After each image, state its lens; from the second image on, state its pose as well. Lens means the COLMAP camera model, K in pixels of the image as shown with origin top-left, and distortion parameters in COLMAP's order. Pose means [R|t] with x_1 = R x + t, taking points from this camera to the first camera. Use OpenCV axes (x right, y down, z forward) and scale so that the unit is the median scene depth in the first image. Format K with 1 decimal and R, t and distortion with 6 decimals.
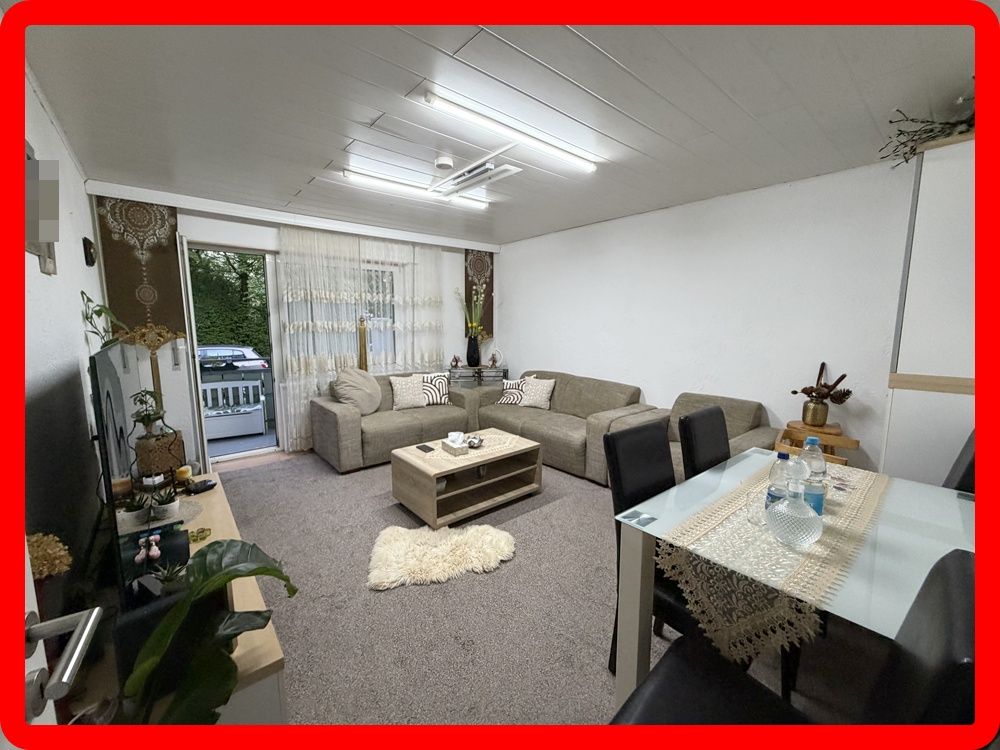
lens RADIAL K [[397.8, 0, 493.9], [0, 397.8, 374.1], [0, 0, 1]] dist [0.001906, -0.000029]
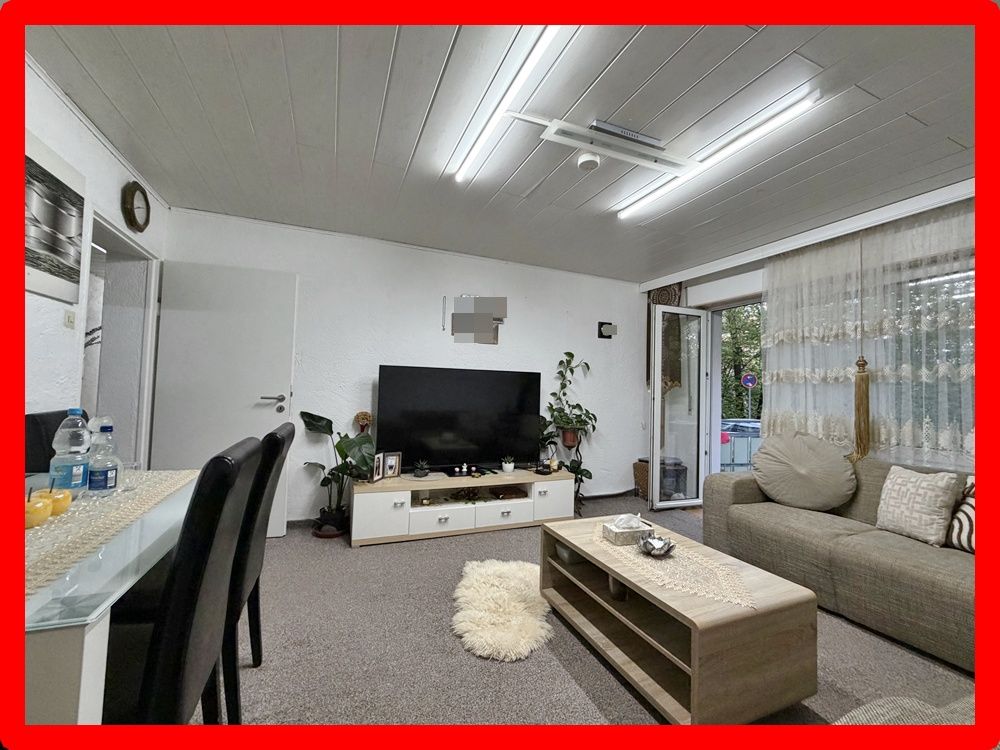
lens RADIAL K [[397.8, 0, 493.9], [0, 397.8, 374.1], [0, 0, 1]] dist [0.001906, -0.000029]
pose [[-0.296543, -0.047790, -0.953823, 0.719055], [-0.156185, 0.987727, -0.000931, -0.053033], [0.942162, 0.148697, -0.300367, 1.104495]]
